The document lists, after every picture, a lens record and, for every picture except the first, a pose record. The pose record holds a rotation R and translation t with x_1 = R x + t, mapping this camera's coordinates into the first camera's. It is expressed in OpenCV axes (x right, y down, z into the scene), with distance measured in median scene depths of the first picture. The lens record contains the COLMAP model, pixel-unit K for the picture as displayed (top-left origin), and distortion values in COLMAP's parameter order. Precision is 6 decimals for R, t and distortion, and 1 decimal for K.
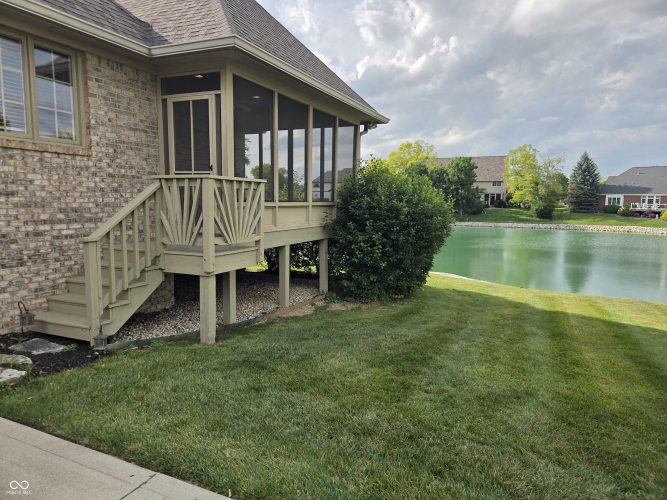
lens RADIAL K [[447.6, 0, 332.6], [0, 447.6, 248.6], [0, 0, 1]] dist [0.060231, -0.037505]
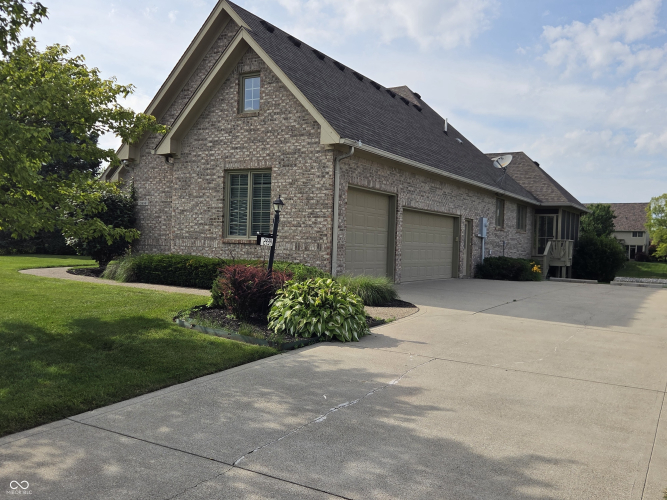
lens RADIAL K [[603.0, 0, 333.9], [0, 603.0, 250.5], [0, 0, 1]] dist [-0.016482, -0.010634]
pose [[0.992603, 0.023712, -0.119068, -0.090437], [-0.035785, 0.994312, -0.100310, 0.028358], [0.116013, 0.103829, 0.987806, -0.238203]]
